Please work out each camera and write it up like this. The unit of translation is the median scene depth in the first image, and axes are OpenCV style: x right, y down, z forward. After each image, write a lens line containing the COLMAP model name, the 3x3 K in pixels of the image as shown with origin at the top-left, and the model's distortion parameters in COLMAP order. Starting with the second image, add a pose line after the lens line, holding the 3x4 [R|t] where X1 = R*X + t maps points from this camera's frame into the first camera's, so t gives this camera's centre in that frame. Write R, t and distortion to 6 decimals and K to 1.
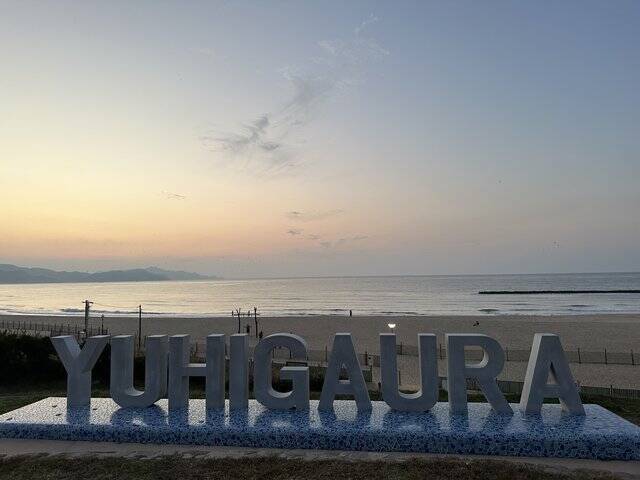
lens RADIAL K [[452.7, 0, 317.8], [0, 452.7, 238.3], [0, 0, 1]] dist [0.049840, -0.004289]
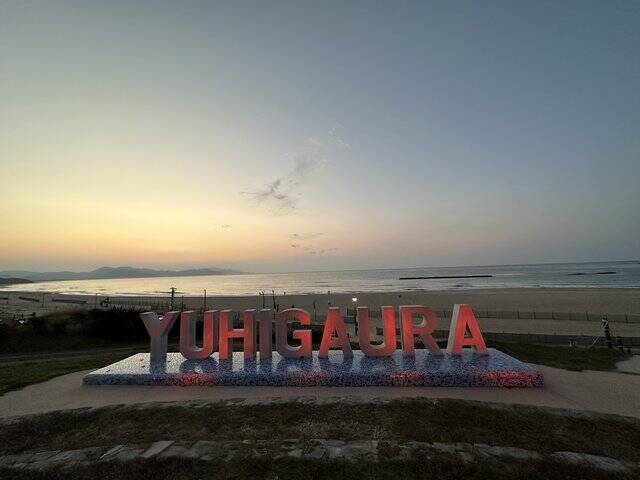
lens RADIAL K [[257.7, 0, 320.1], [0, 257.7, 242.6], [0, 0, 1]] dist [0.003349, 0.000341]
pose [[0.998921, -0.010641, 0.045214, -0.026936], [0.011828, 0.999591, -0.026056, 0.013048], [-0.044918, 0.026563, 0.998637, 0.123179]]
